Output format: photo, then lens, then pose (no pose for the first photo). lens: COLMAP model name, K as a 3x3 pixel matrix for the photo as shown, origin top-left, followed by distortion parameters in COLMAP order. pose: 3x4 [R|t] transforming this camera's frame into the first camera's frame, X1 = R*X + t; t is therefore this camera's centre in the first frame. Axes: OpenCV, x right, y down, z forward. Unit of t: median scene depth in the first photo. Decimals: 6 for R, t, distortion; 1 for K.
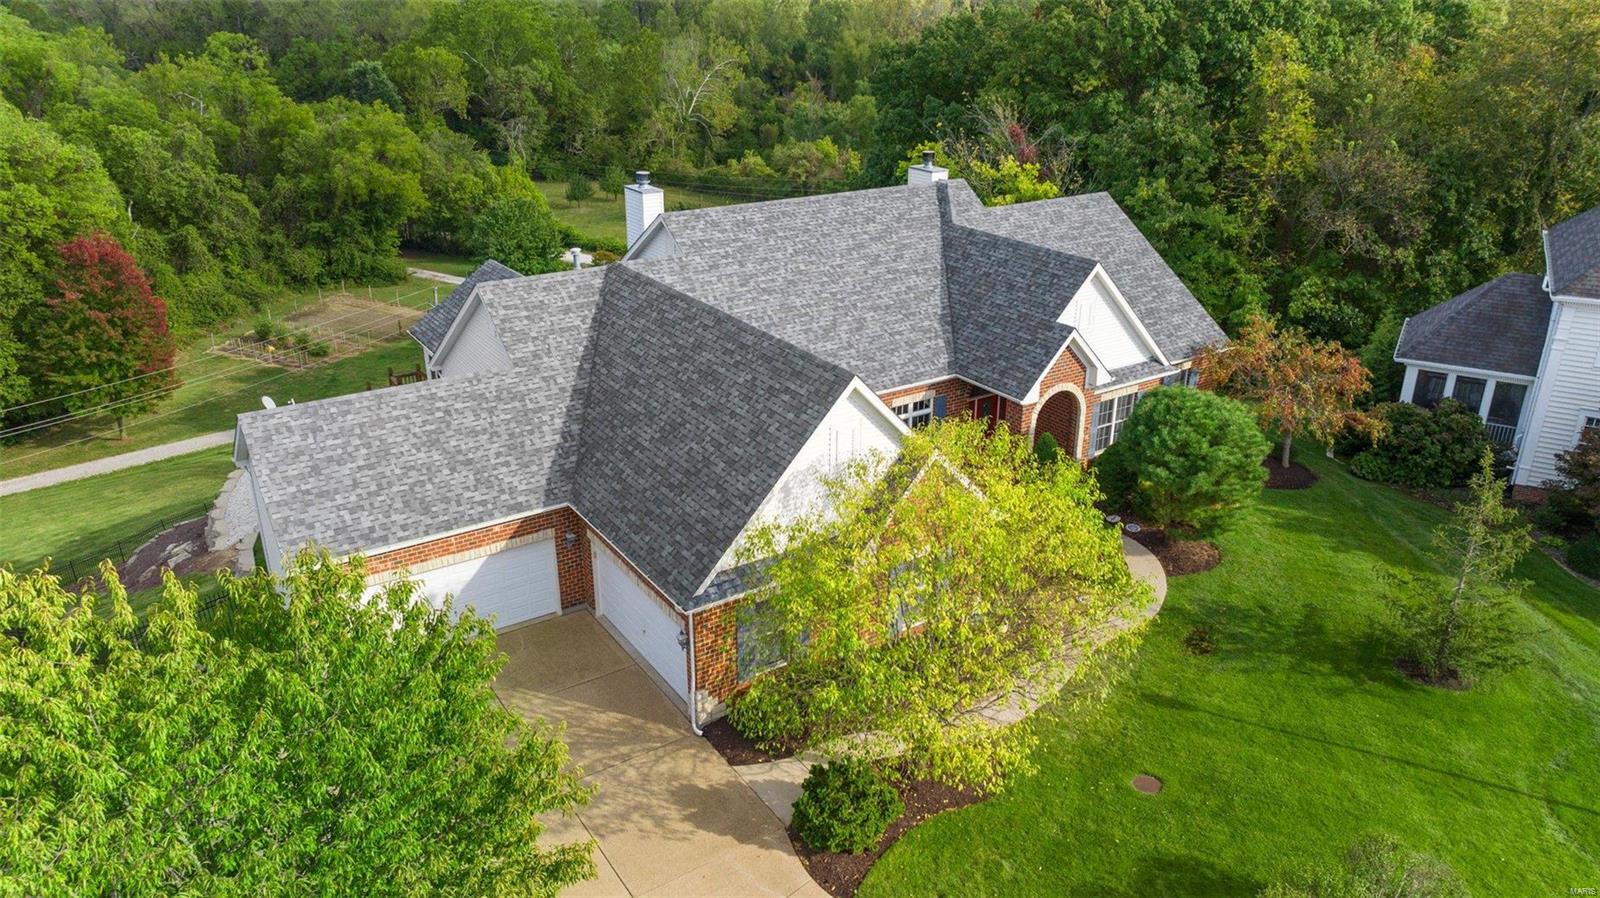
lens RADIAL K [[1134.9, 0, 808.4], [0, 1134.9, 439.8], [0, 0, 1]] dist [-0.031151, 0.024019]
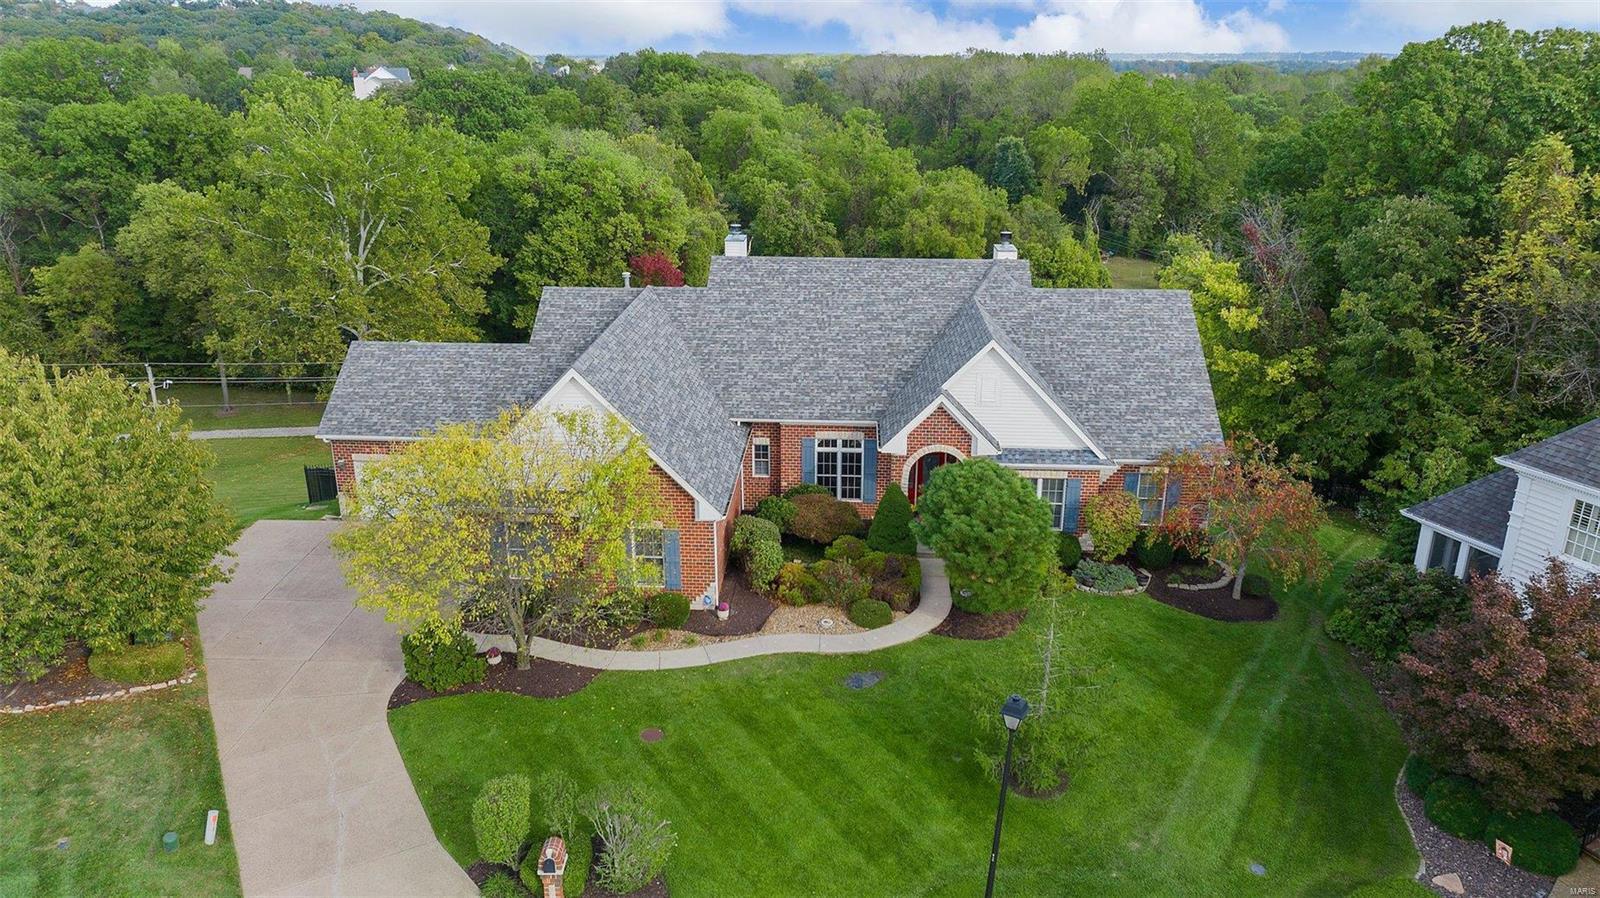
lens RADIAL K [[1134.9, 0, 790.3], [0, 1134.9, 424.5], [0, 0, 1]] dist [-0.031151, 0.024019]
pose [[0.799449, 0.182572, -0.572318, 0.500928], [-0.227037, 0.973865, -0.006472, -0.020117], [0.556179, 0.135112, 0.820006, 0.024655]]
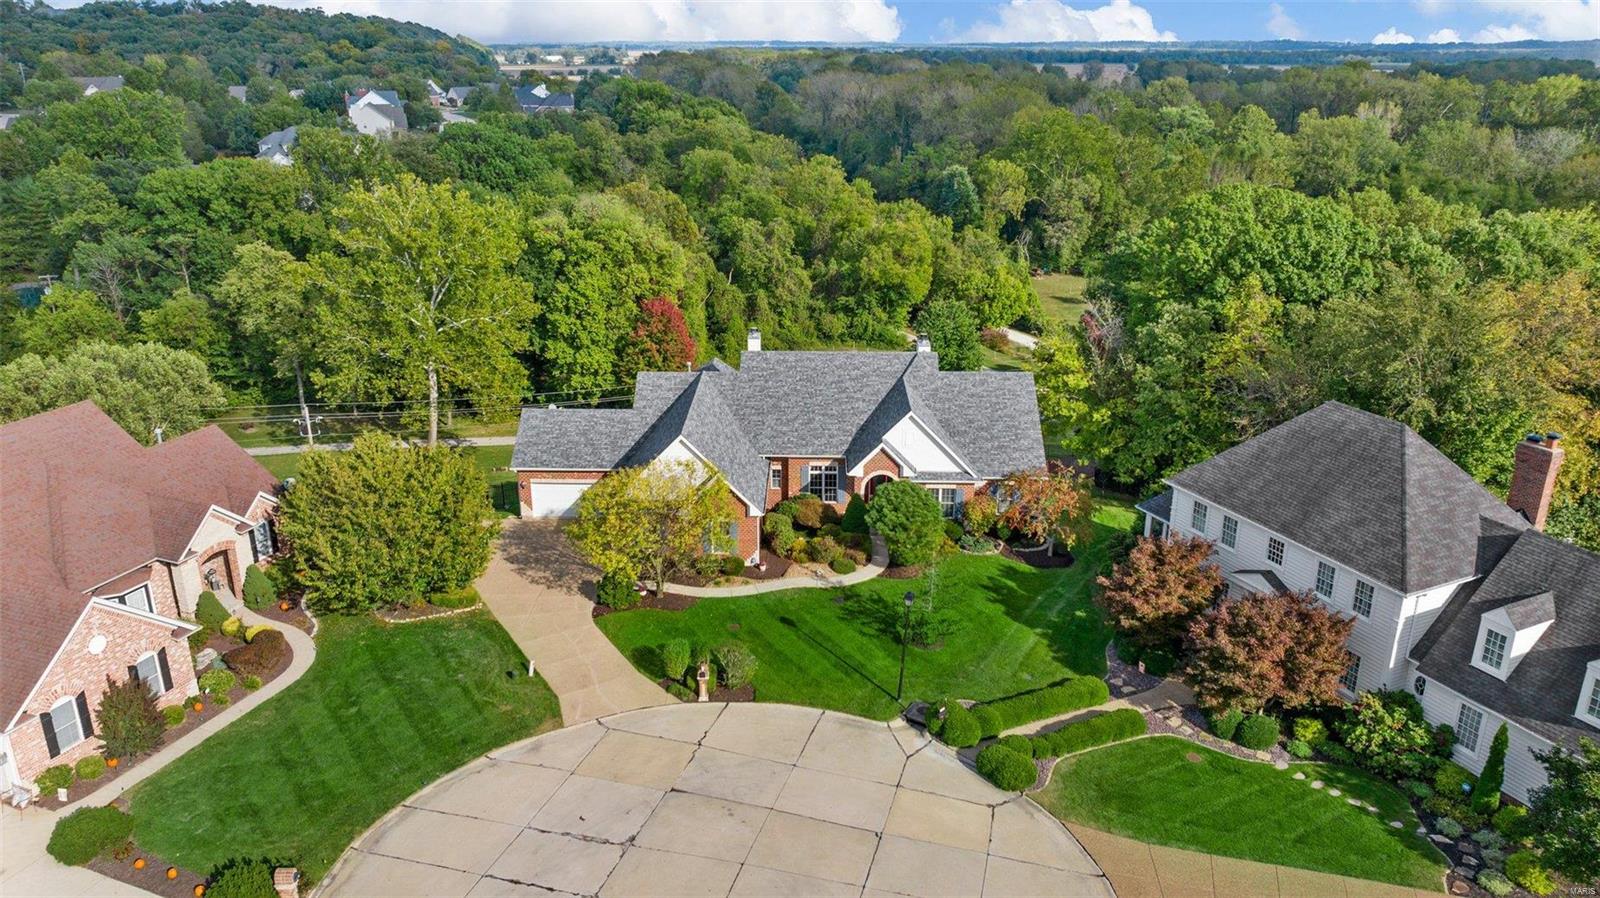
lens RADIAL K [[1134.9, 0, 789.4], [0, 1134.9, 440.1], [0, 0, 1]] dist [-0.031151, 0.024019]
pose [[0.820307, 0.186538, -0.540648, 0.765069], [-0.215887, 0.976374, 0.009316, -0.057852], [0.529613, 0.109077, 0.841197, -0.462592]]
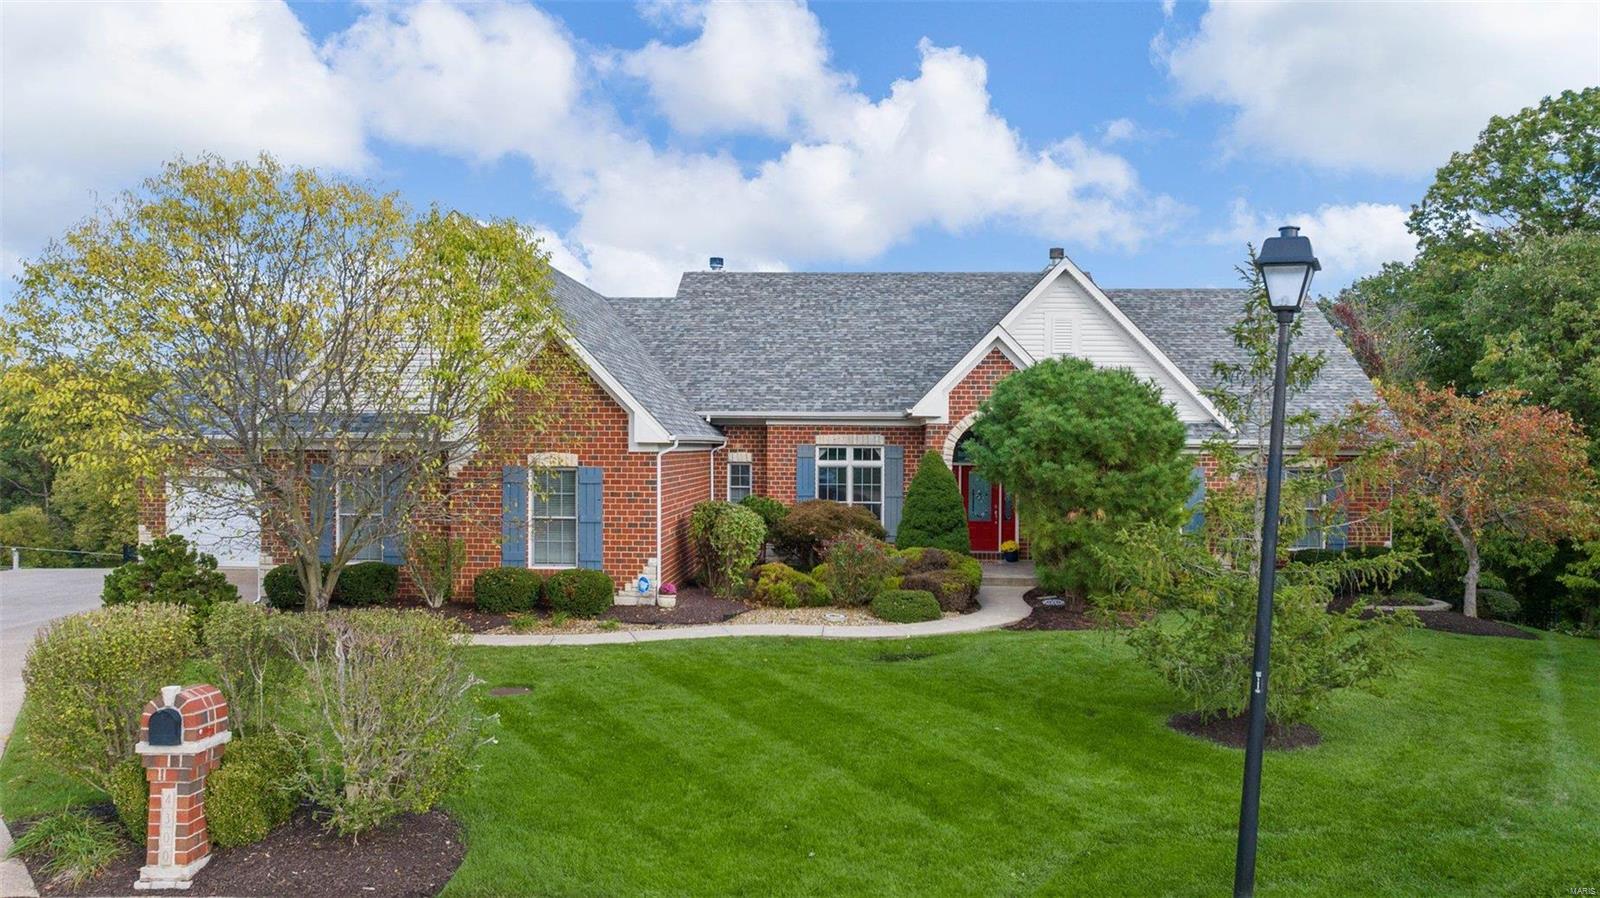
lens RADIAL K [[1134.9, 0, 795.2], [0, 1134.9, 457.8], [0, 0, 1]] dist [-0.031151, 0.024019]
pose [[0.801092, 0.006384, -0.598508, 0.389149], [-0.232815, 0.924521, -0.301758, 0.163265], [0.551407, 0.381078, 0.742112, 0.270773]]
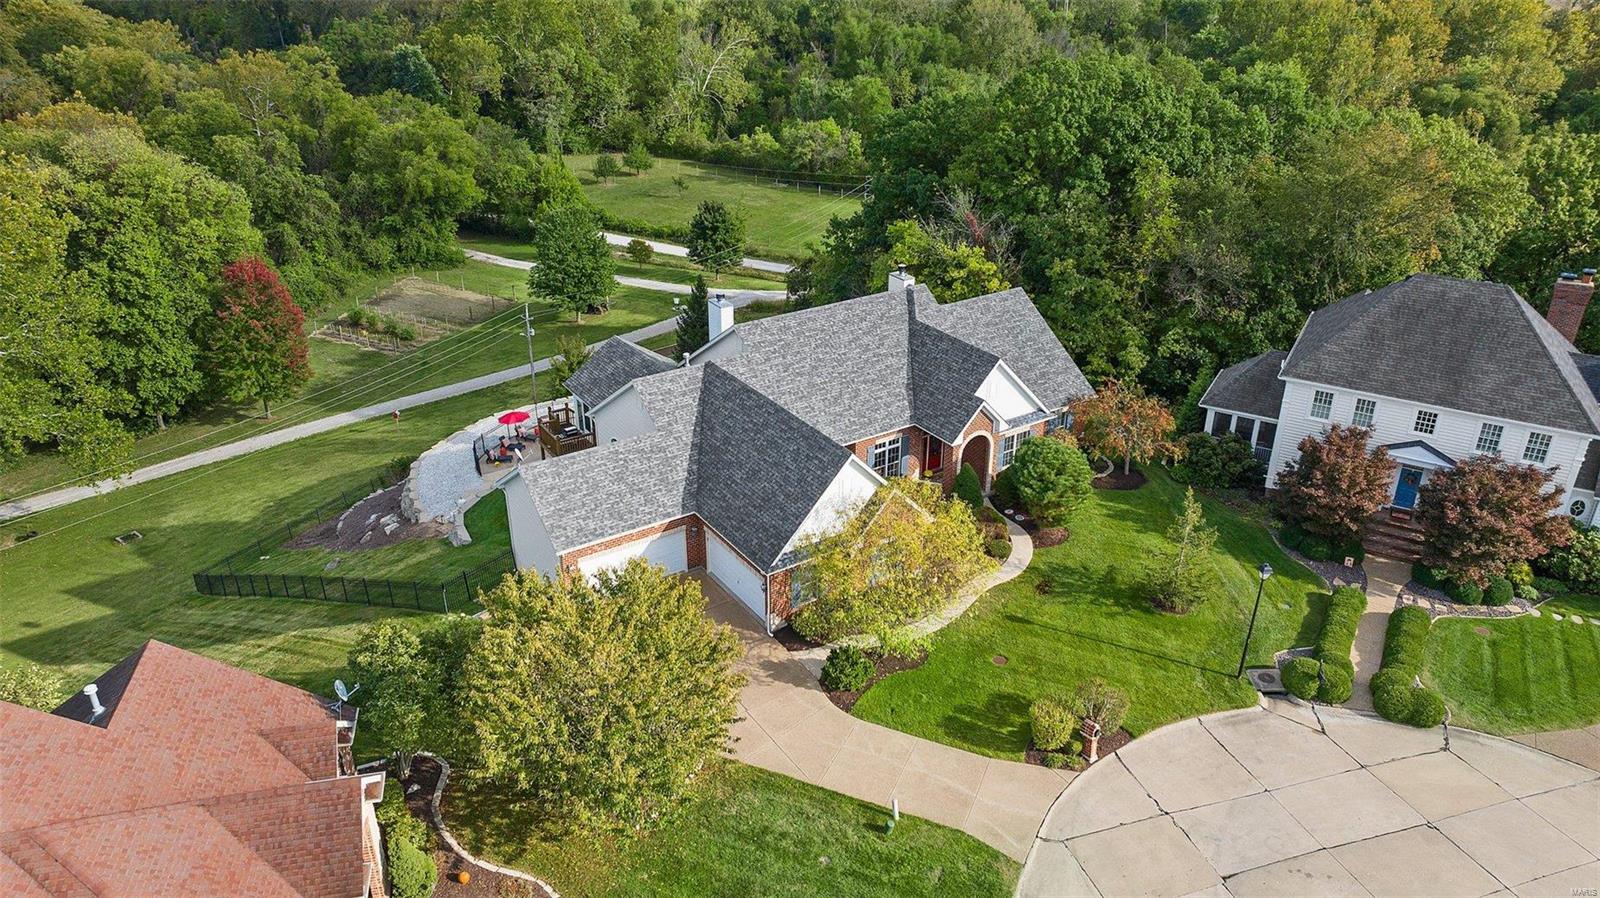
lens RADIAL K [[1134.9, 0, 809.8], [0, 1134.9, 446.5], [0, 0, 1]] dist [-0.031151, 0.024019]
pose [[0.999999, -0.001169, -0.000476, -0.014924], [0.001199, 0.997653, 0.068456, -0.097888], [0.000394, -0.068457, 0.997654, -0.455649]]
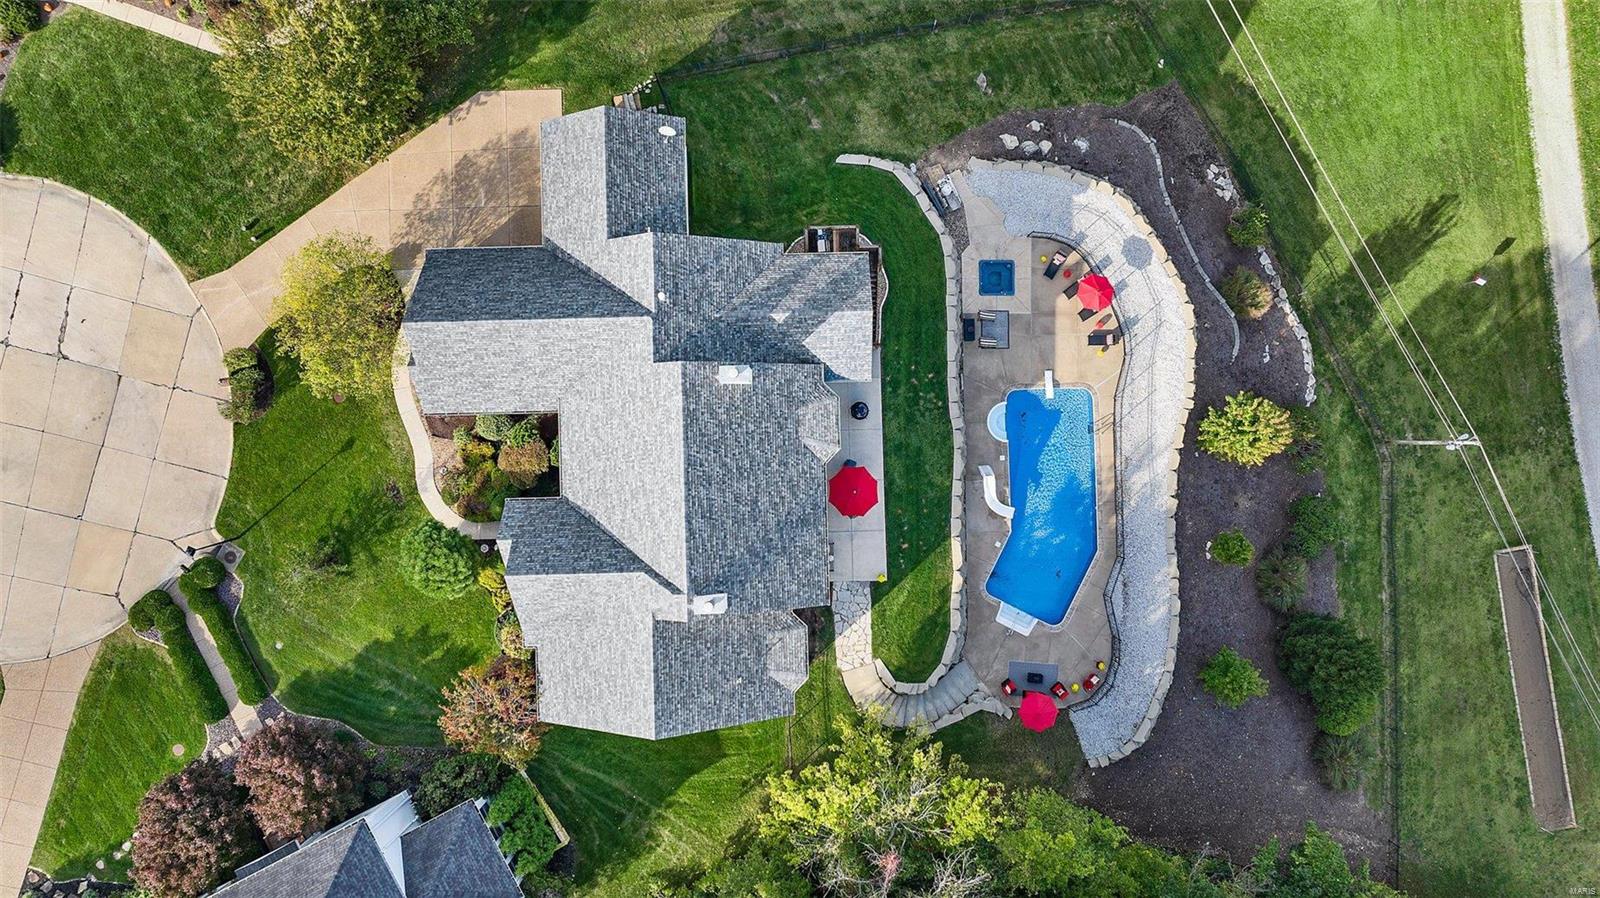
lens RADIAL K [[1134.9, 0, 792.3], [0, 1134.9, 440.2], [0, 0, 1]] dist [-0.031151, 0.024019]
pose [[-0.532734, 0.846246, -0.007844, -0.077955], [-0.315390, -0.189929, 0.929761, -1.206631], [0.785317, 0.497789, 0.368079, 0.435486]]
